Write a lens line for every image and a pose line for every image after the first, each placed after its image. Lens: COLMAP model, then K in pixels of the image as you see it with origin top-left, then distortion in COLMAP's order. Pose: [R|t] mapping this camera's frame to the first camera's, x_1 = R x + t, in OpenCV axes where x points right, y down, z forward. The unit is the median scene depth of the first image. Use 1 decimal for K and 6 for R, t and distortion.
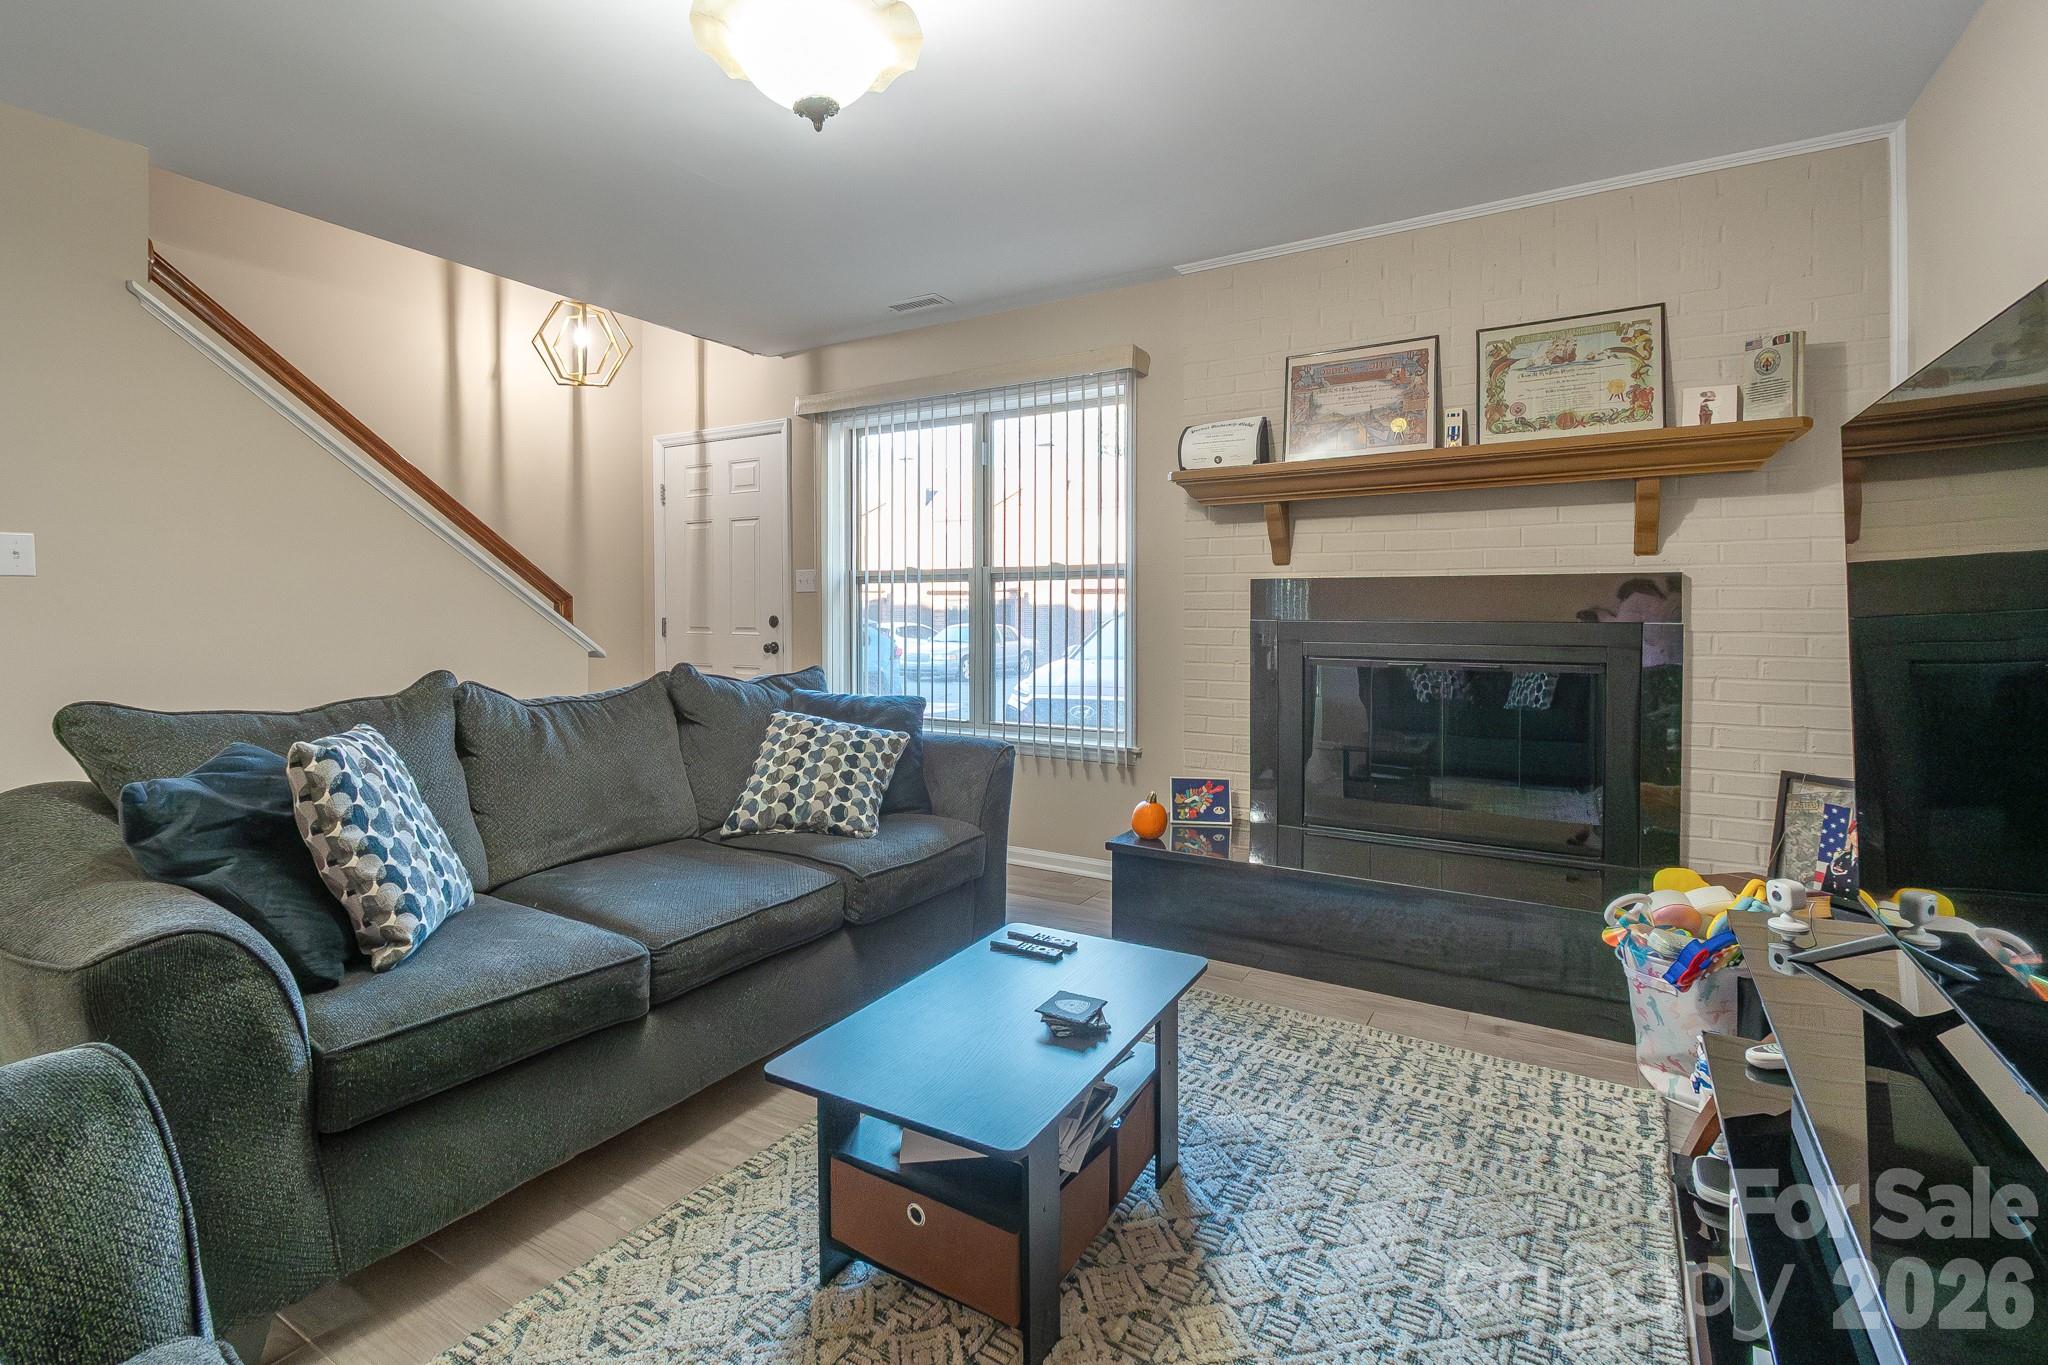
lens RADIAL K [[930.8, 0, 1021.3], [0, 930.8, 614.4], [0, 0, 1]] dist [-0.000257, -0.000128]
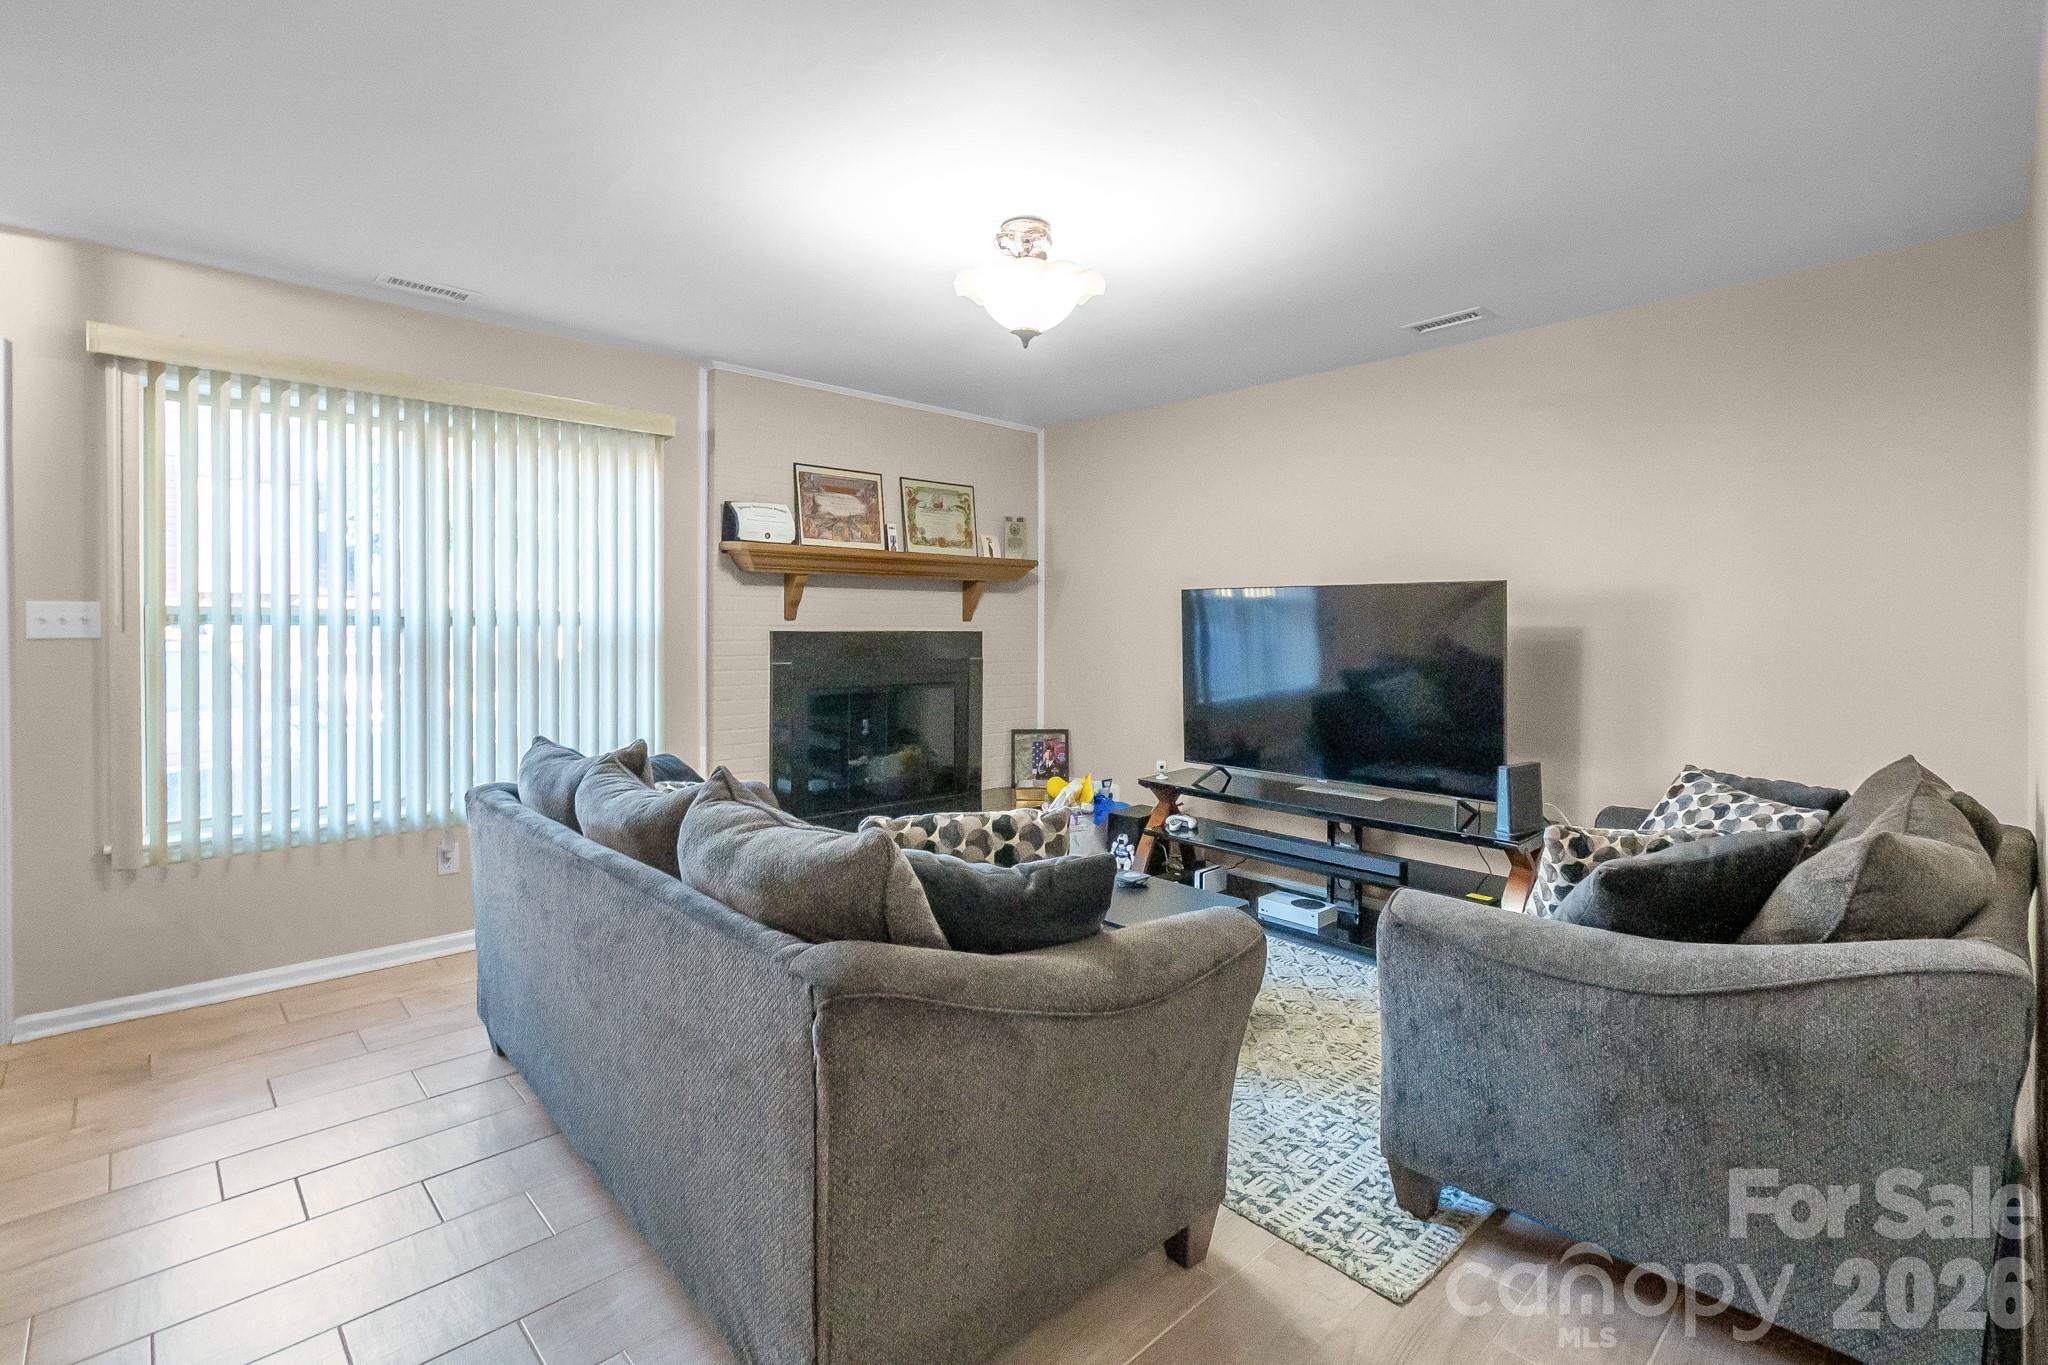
lens RADIAL K [[924.5, 0, 1033.2], [0, 924.5, 623.7], [0, 0, 1]] dist [0.002051, -0.000504]
pose [[0.266814, 0.005638, 0.963732, -1.000614], [0.001401, 0.999980, -0.006238, -0.045457], [-0.963747, 0.003014, 0.266800, 0.369565]]
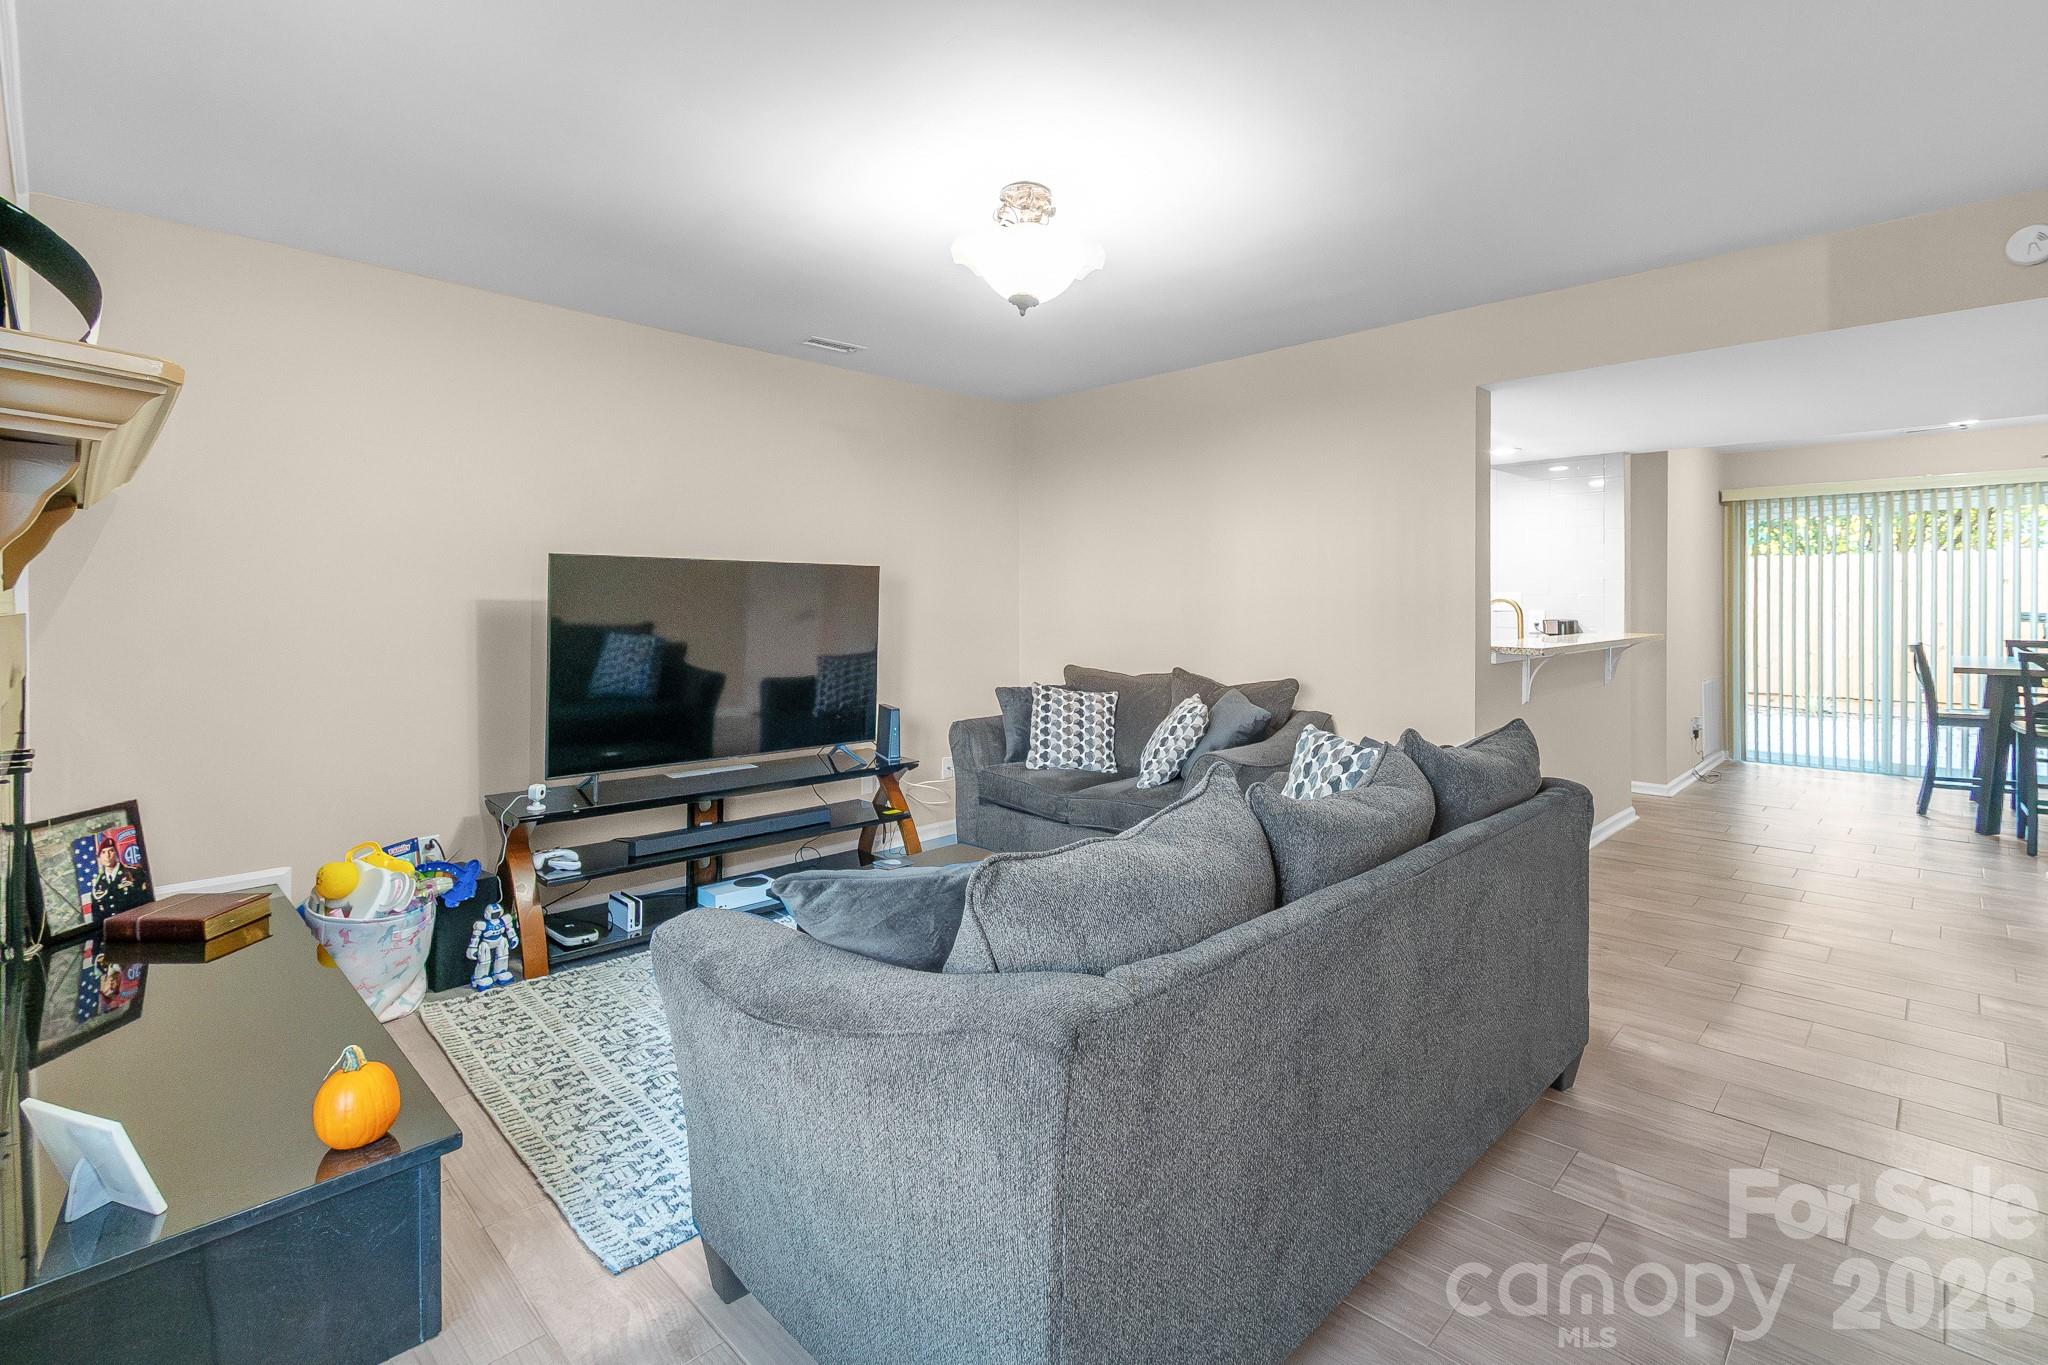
lens RADIAL K [[924.5, 0, 1033.2], [0, 924.5, 623.7], [0, 0, 1]] dist [0.002051, -0.000504]
pose [[-0.972758, 0.002056, 0.231813, -0.347572], [0.006955, 0.999769, 0.020318, -0.042217], [-0.231718, 0.021377, -0.972548, 1.483942]]
